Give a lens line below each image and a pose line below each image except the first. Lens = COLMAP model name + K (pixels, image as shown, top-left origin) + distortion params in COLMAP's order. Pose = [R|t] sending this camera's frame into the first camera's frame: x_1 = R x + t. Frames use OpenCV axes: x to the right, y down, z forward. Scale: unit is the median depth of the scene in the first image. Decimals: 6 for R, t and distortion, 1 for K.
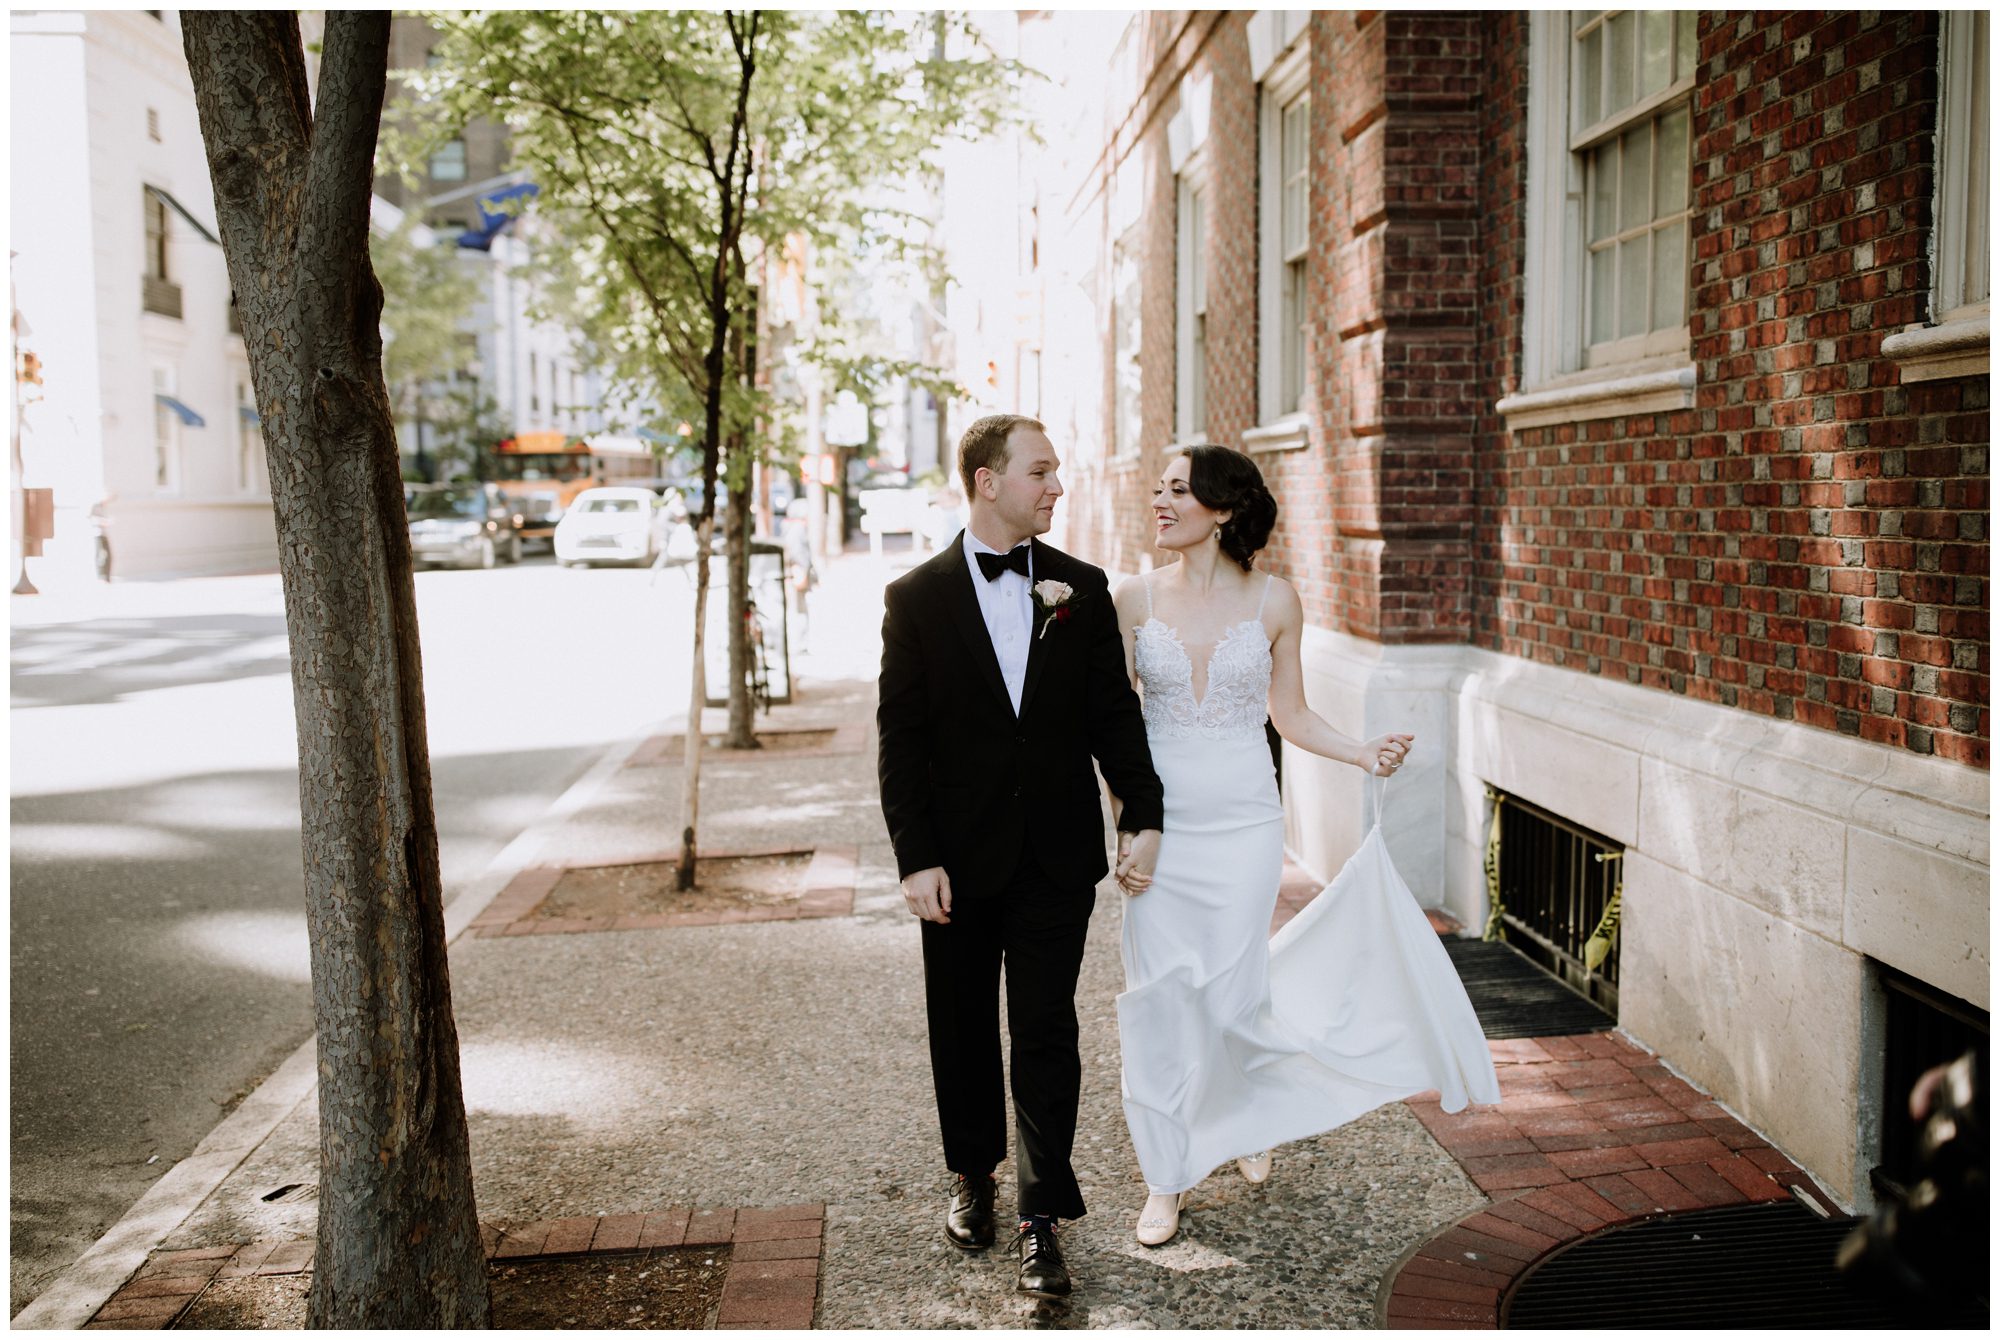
lens RADIAL K [[1870.6, 0, 1000.0], [0, 1870.6, 670.0], [0, 0, 1]] dist [-0.003485, -0.022744]
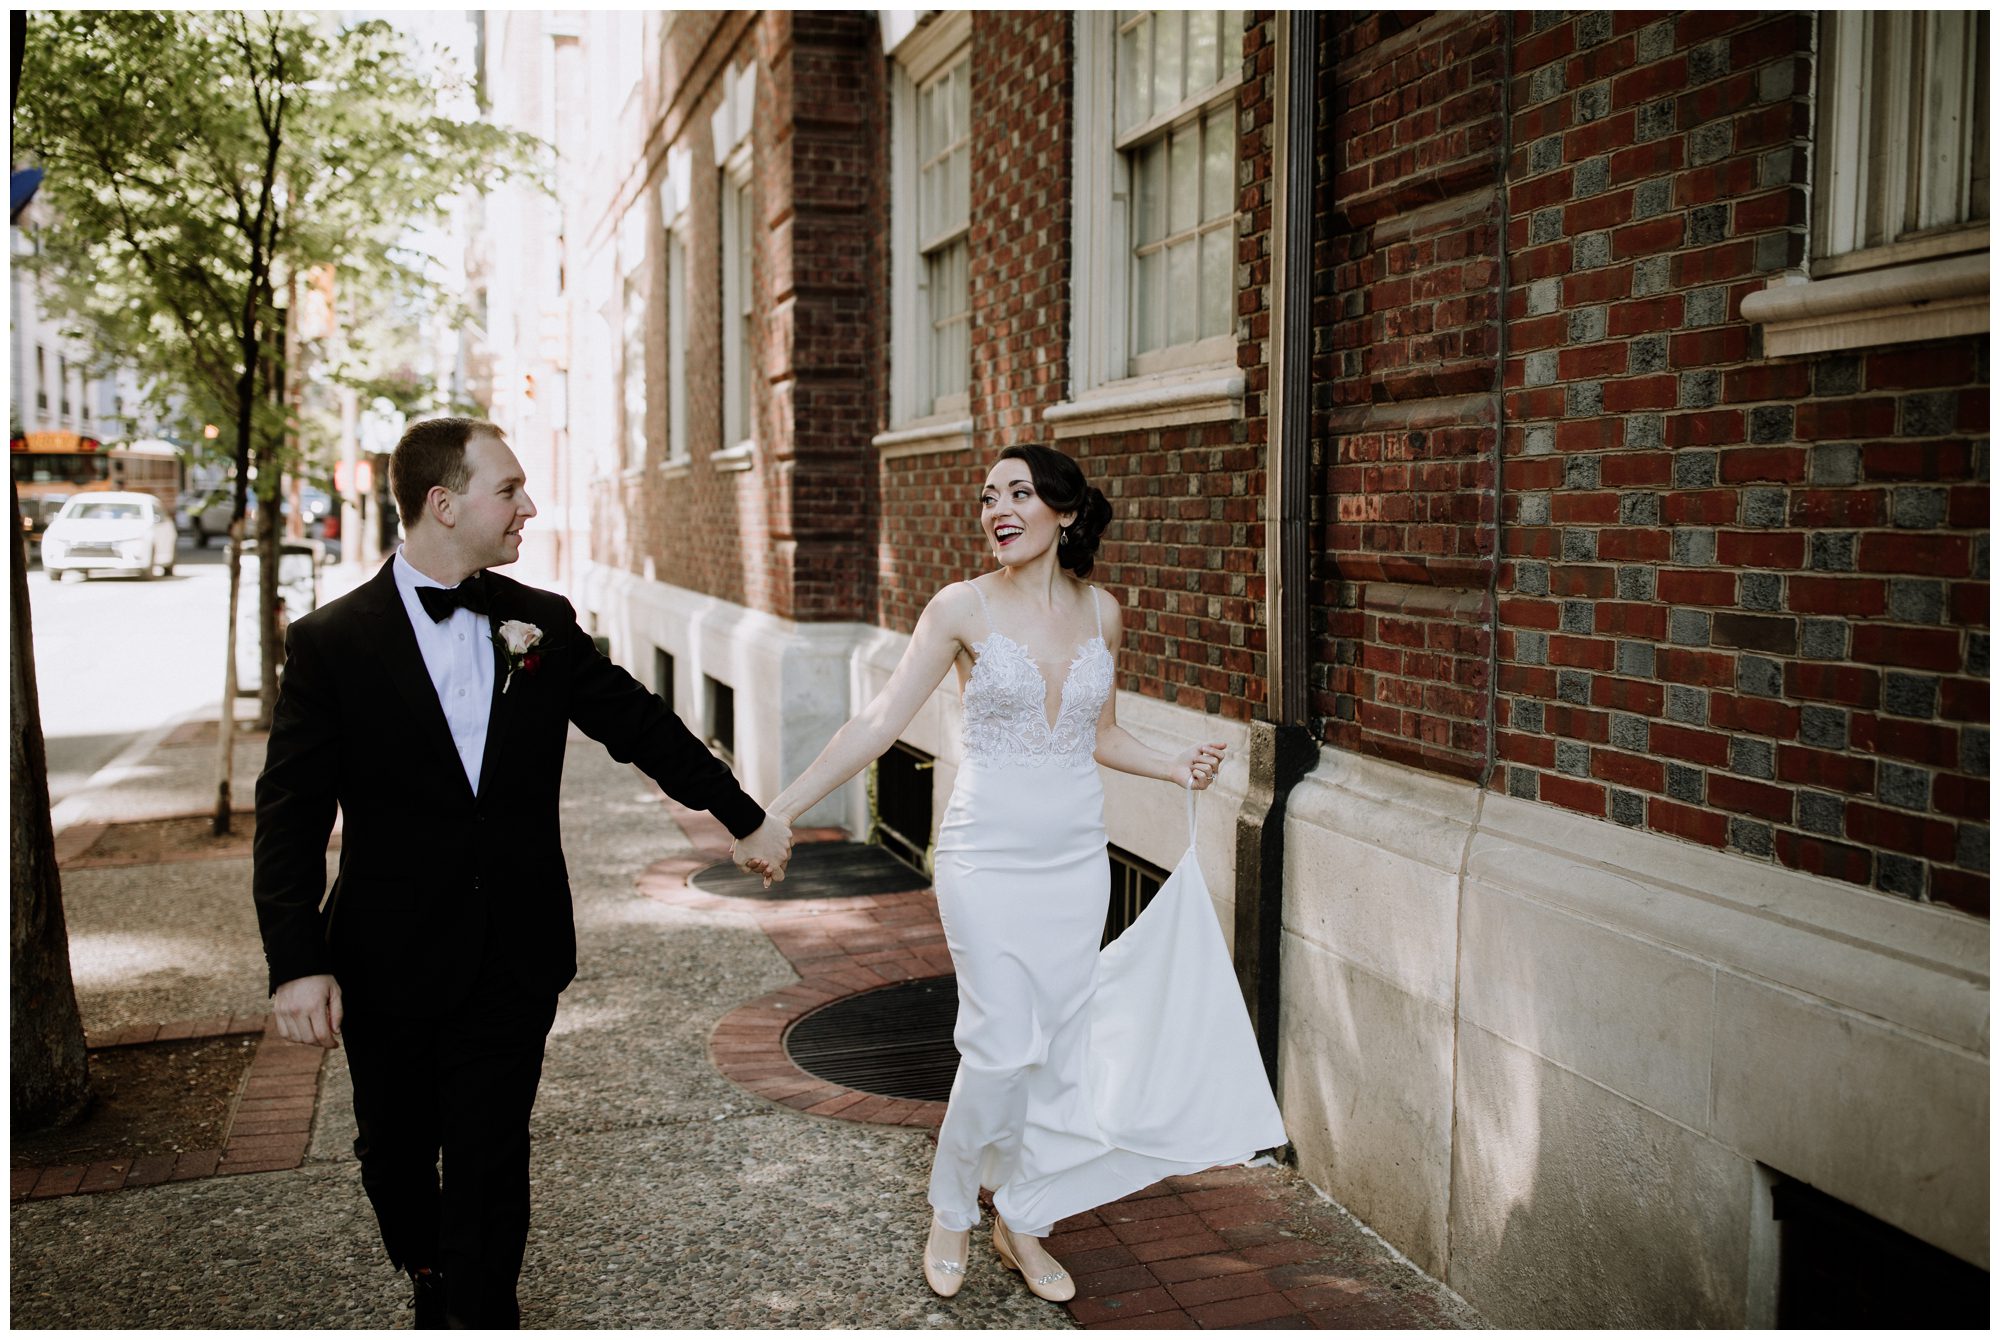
lens RADIAL K [[1870.6, 0, 1000.0], [0, 1870.6, 670.0], [0, 0, 1]] dist [-0.003485, -0.022744]
pose [[0.973064, -0.006199, 0.230453, 0.043379], [0.007676, 0.999955, -0.005515, 0.027573], [-0.230409, 0.007136, 0.973068, -0.291960]]
